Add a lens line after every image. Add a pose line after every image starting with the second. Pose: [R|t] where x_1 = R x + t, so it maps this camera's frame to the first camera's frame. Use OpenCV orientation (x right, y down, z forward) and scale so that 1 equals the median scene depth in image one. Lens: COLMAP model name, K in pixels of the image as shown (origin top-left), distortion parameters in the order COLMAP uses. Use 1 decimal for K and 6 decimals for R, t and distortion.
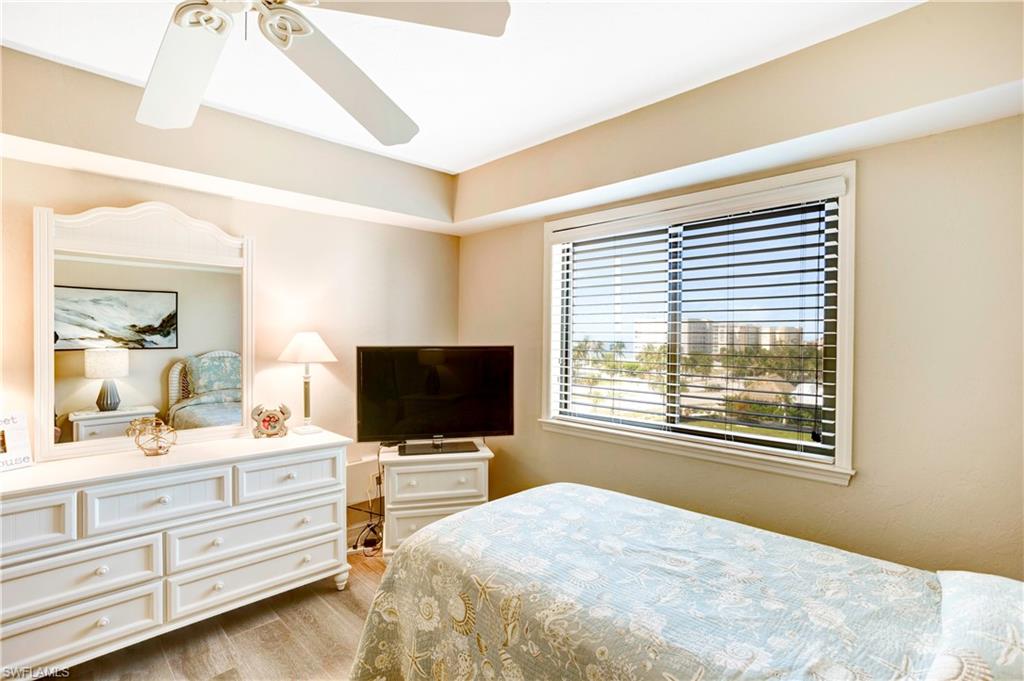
lens RADIAL K [[490.6, 0, 515.1], [0, 490.6, 339.2], [0, 0, 1]] dist [-0.032617, 0.016932]
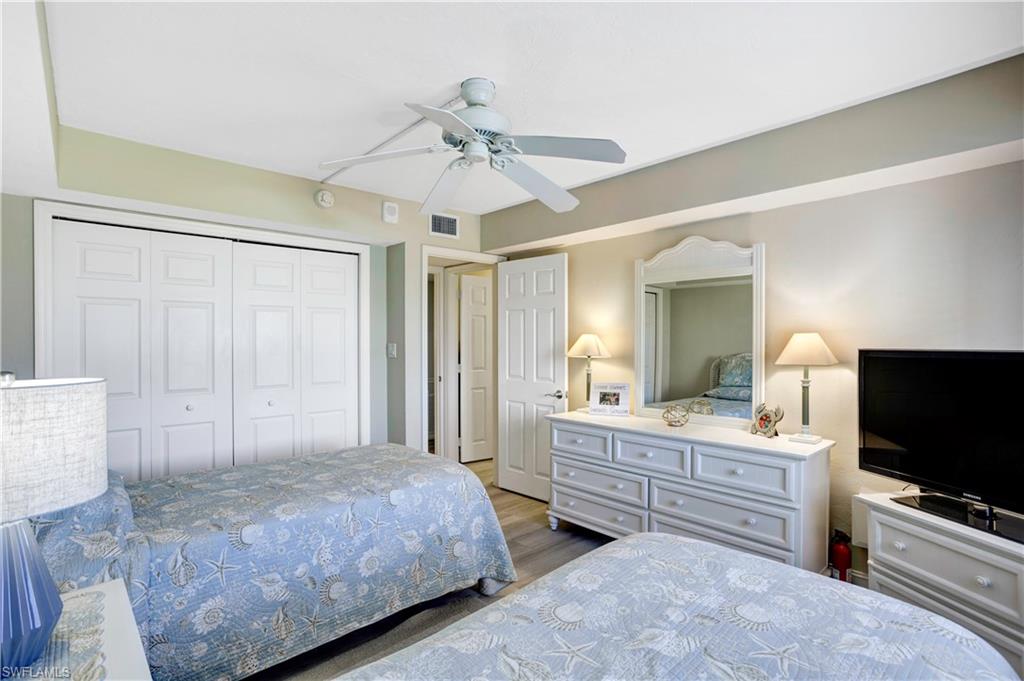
lens RADIAL K [[490.6, 0, 514.4], [0, 490.6, 340.8], [0, 0, 1]] dist [-0.032617, 0.016932]
pose [[-0.030138, -0.003950, -0.999538, 0.593412], [-0.005463, 0.999978, -0.003787, 0.007969], [0.999531, 0.005347, -0.030159, 0.552120]]
